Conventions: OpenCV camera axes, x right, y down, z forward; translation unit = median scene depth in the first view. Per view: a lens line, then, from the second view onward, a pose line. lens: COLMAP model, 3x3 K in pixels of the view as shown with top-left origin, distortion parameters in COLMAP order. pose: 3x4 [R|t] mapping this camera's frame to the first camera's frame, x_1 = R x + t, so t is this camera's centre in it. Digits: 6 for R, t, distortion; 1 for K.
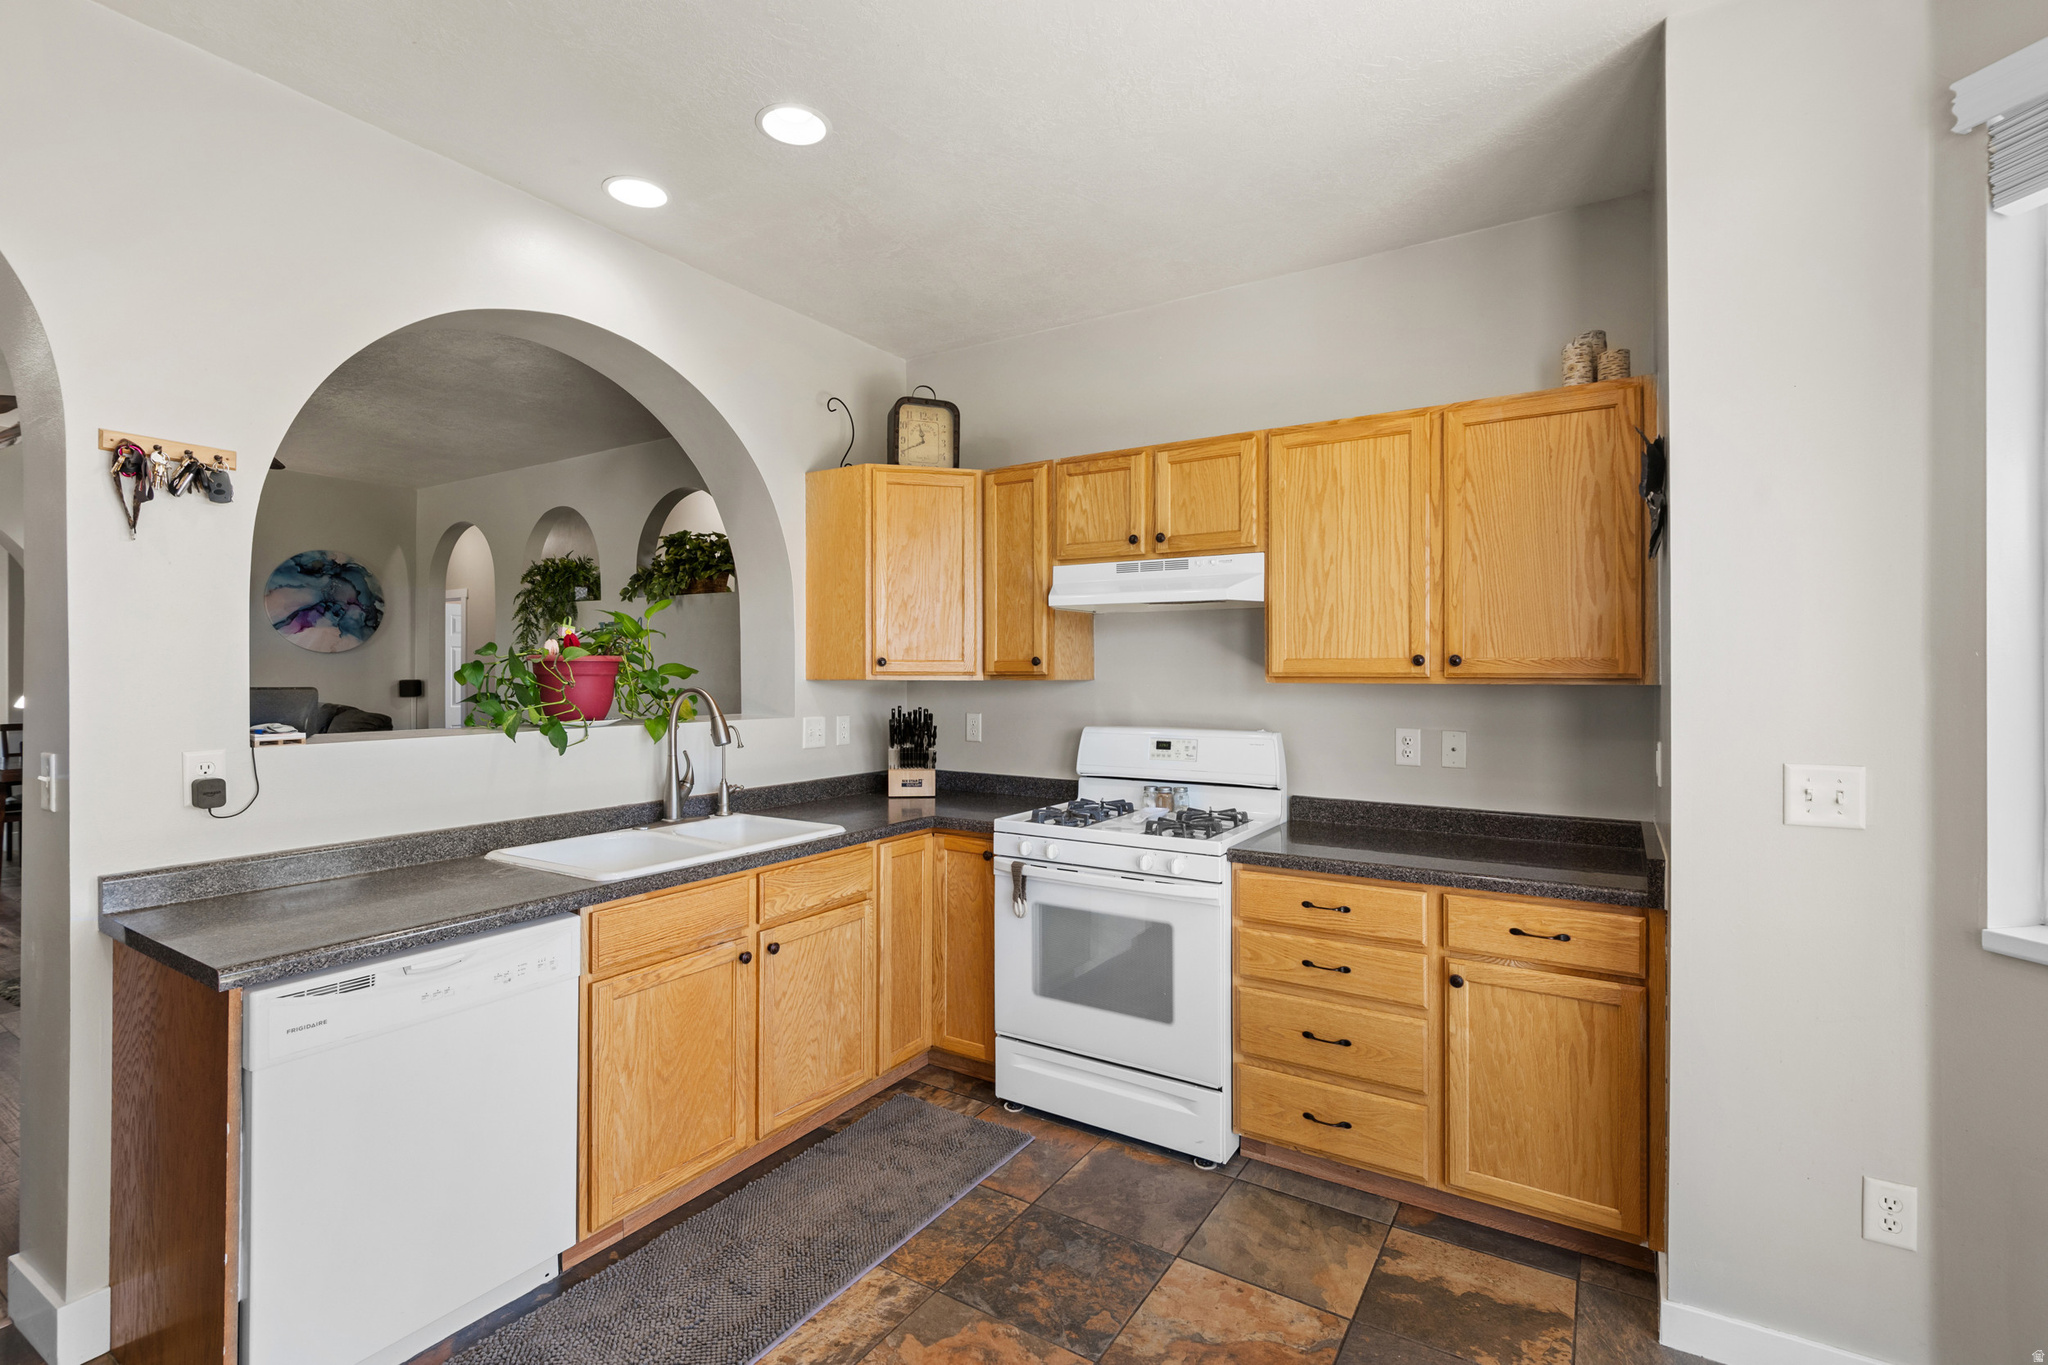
lens RADIAL K [[934.0, 0, 1021.0], [0, 934.0, 674.3], [0, 0, 1]] dist [0.006097, -0.001509]
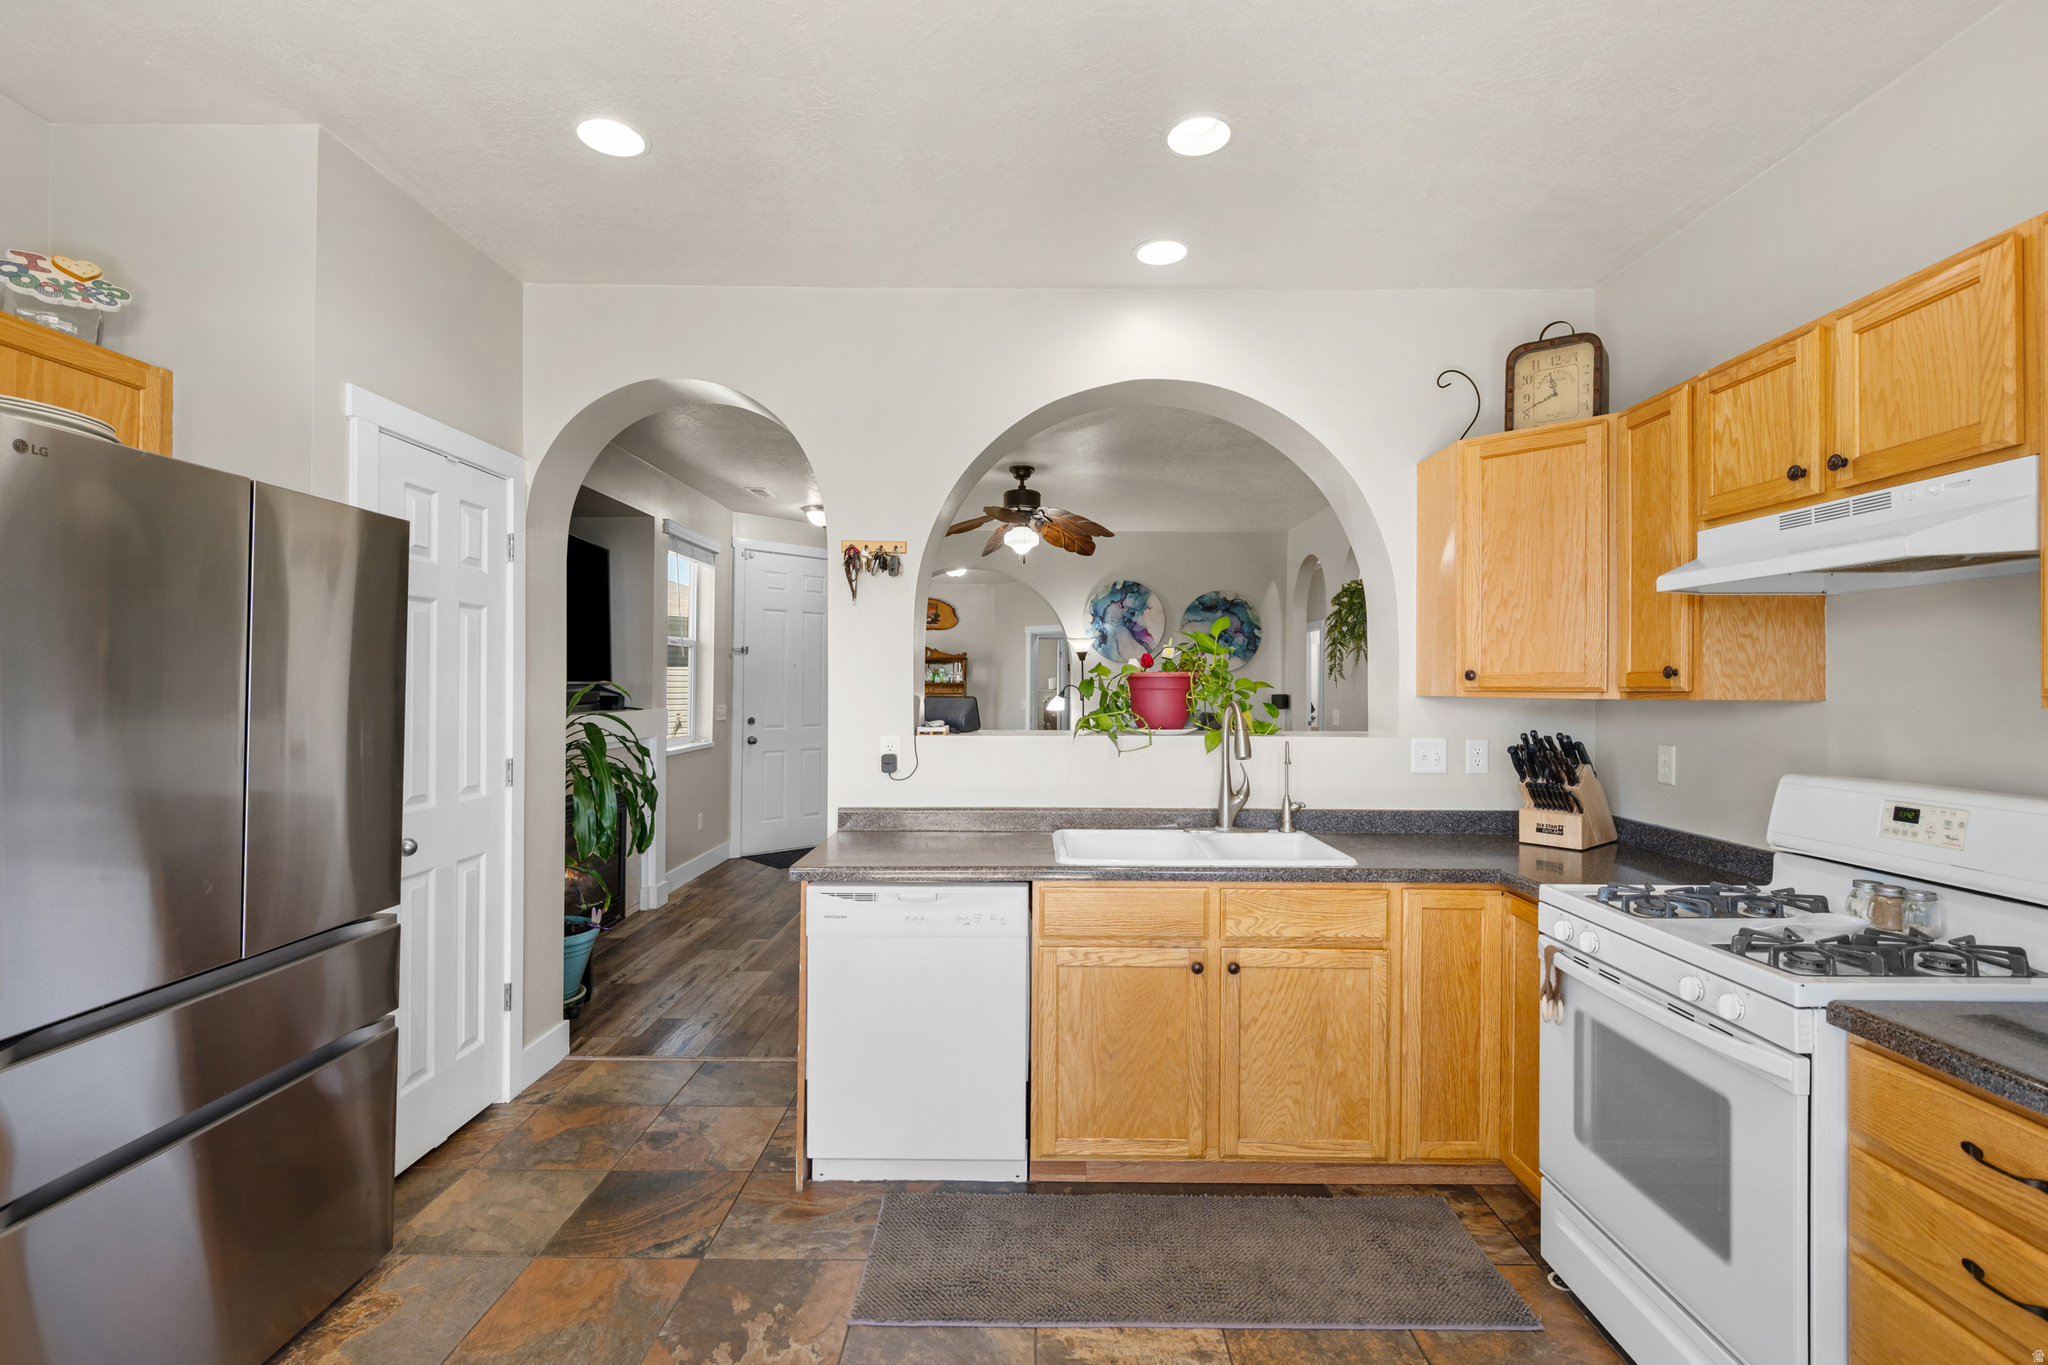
lens RADIAL K [[934.0, 0, 1026.7], [0, 934.0, 682.1], [0, 0, 1]] dist [0.006097, -0.001509]
pose [[0.533159, -0.002527, -0.846011, 0.382827], [-0.005903, 0.999960, -0.006707, 0.000853], [0.845994, 0.008570, 0.533123, 0.247134]]
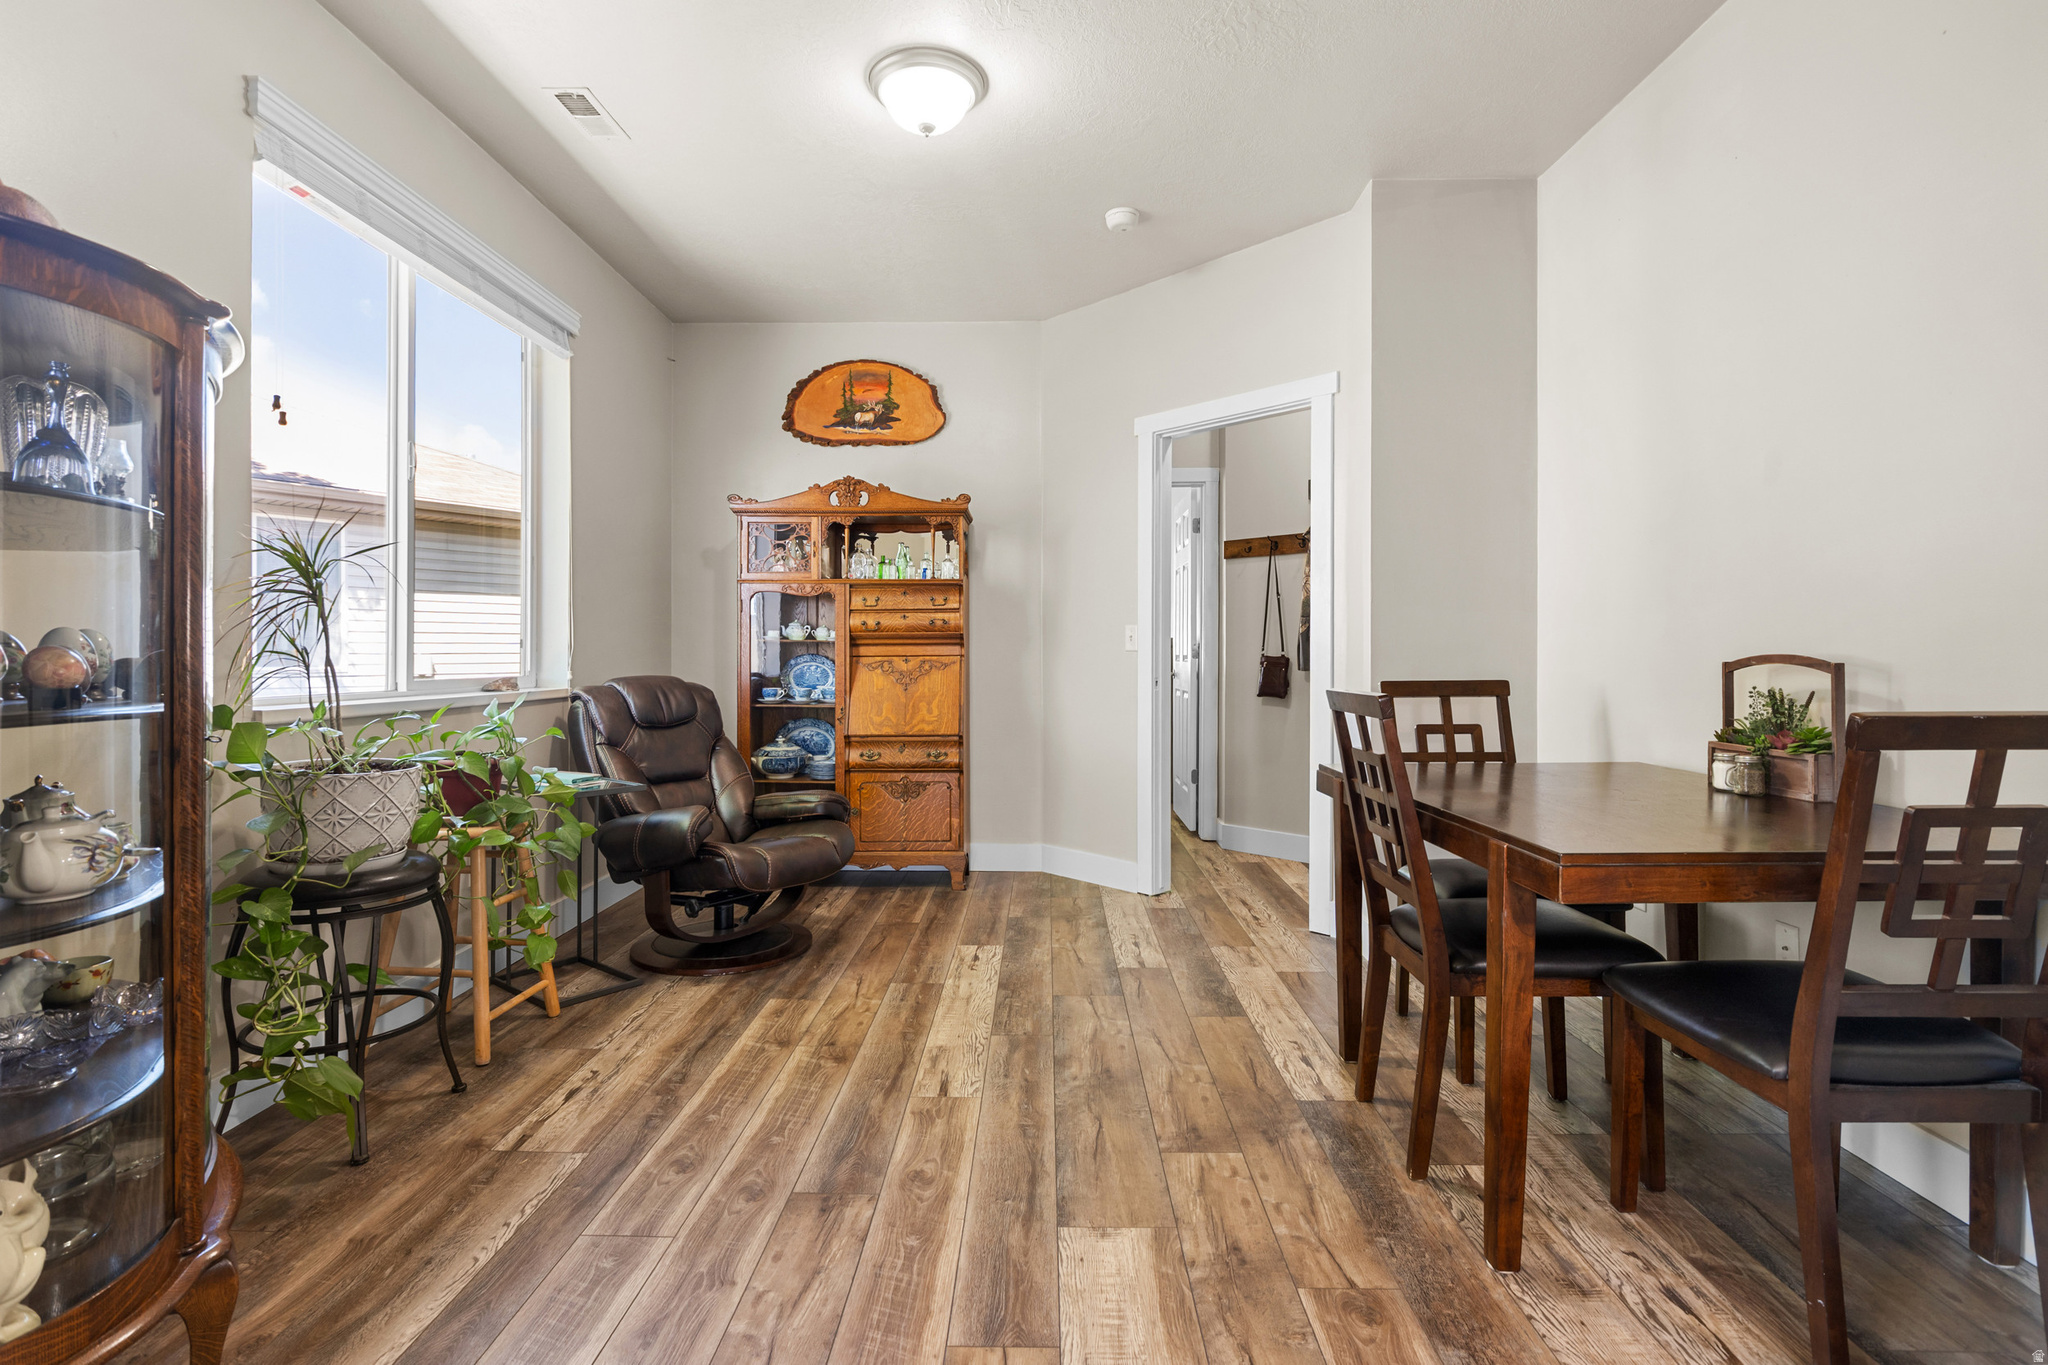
lens RADIAL K [[934.0, 0, 1024.4], [0, 934.0, 660.3], [0, 0, 1]] dist [0.006097, -0.001509]
pose [[0.526032, 0.002804, -0.850460, -1.870519], [0.000811, 0.999992, 0.003799, 0.097057], [0.850464, -0.002688, 0.526026, 1.476599]]
